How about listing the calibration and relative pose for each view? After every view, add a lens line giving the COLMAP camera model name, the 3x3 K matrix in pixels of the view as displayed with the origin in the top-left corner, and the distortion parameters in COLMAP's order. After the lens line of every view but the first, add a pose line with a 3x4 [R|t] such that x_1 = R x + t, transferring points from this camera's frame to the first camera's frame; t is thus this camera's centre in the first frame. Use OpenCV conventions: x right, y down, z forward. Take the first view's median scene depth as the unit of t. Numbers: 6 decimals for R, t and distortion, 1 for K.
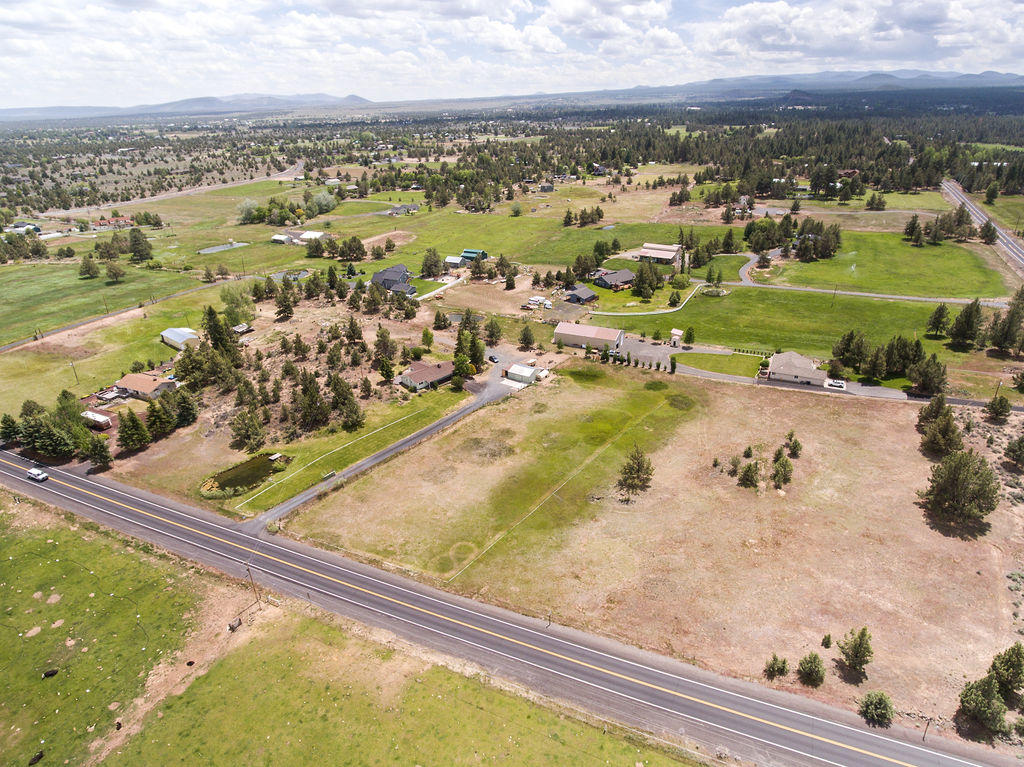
lens RADIAL K [[604.3, 0, 525.6], [0, 604.3, 382.6], [0, 0, 1]] dist [-0.000800, -0.003481]
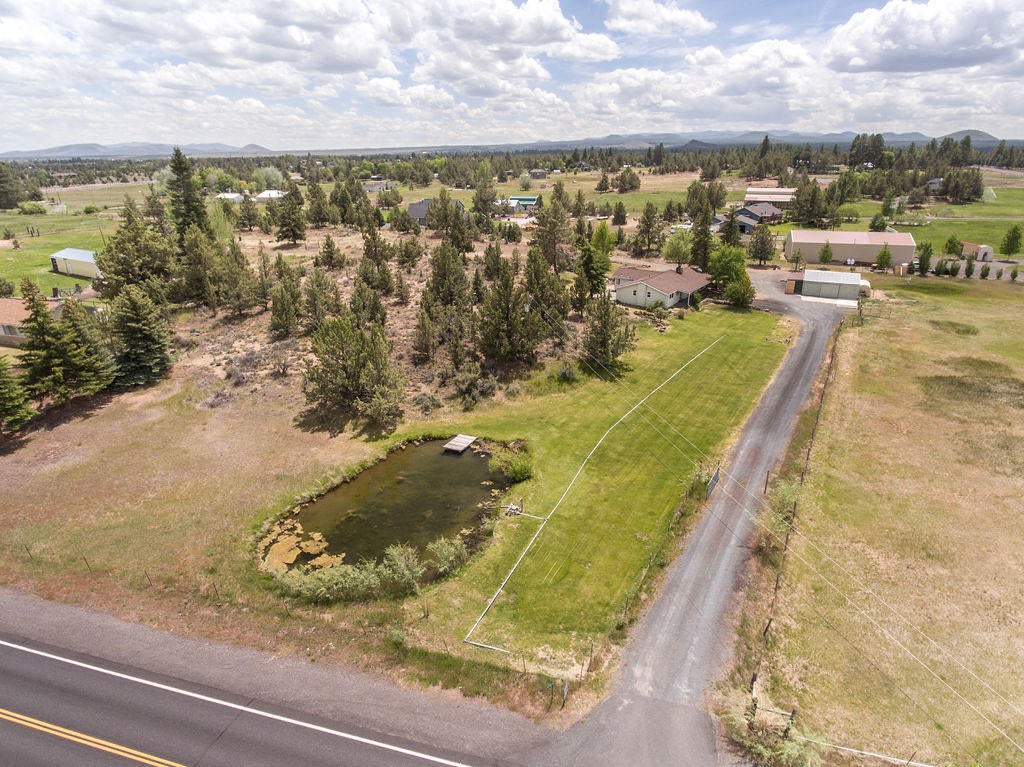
lens RADIAL K [[604.3, 0, 525.6], [0, 604.3, 382.6], [0, 0, 1]] dist [-0.000800, -0.003481]
pose [[0.988955, -0.040998, 0.142436, -0.331422], [0.051815, 0.995979, -0.073078, 0.090378], [-0.138867, 0.079651, 0.987103, 0.527051]]
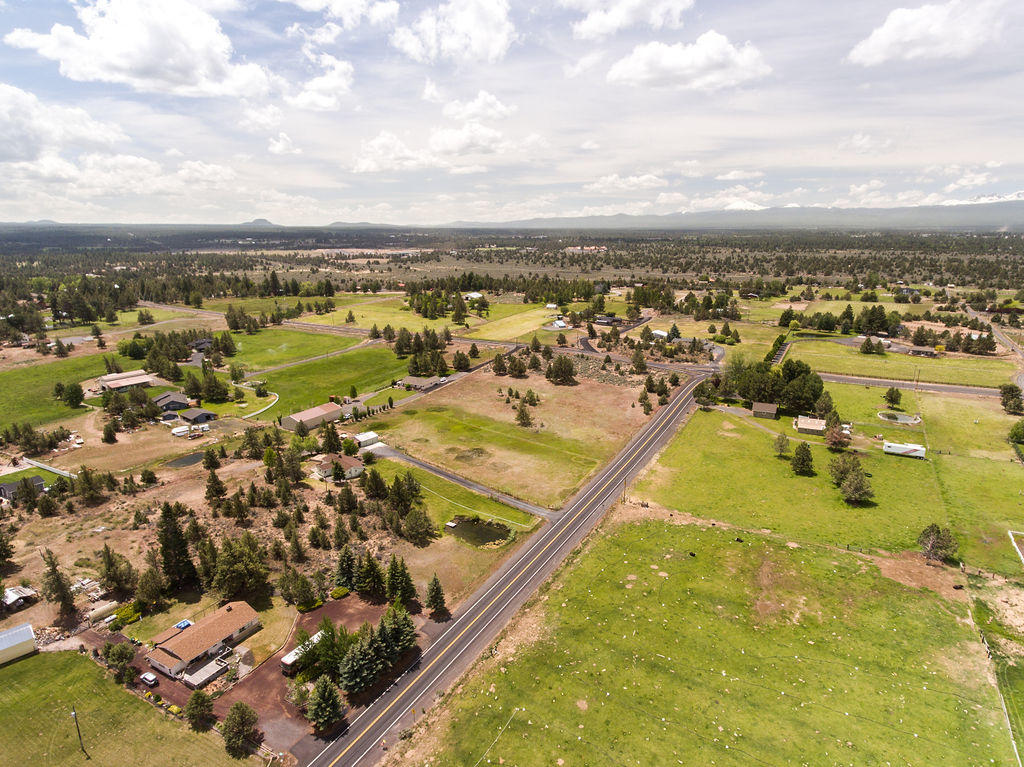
lens RADIAL K [[604.3, 0, 525.6], [0, 604.3, 382.6], [0, 0, 1]] dist [-0.000800, -0.003481]
pose [[0.068331, -0.230991, 0.970554, -1.103222], [0.426755, 0.886101, 0.180846, -0.192918], [-0.901782, 0.401831, 0.159124, 0.468471]]
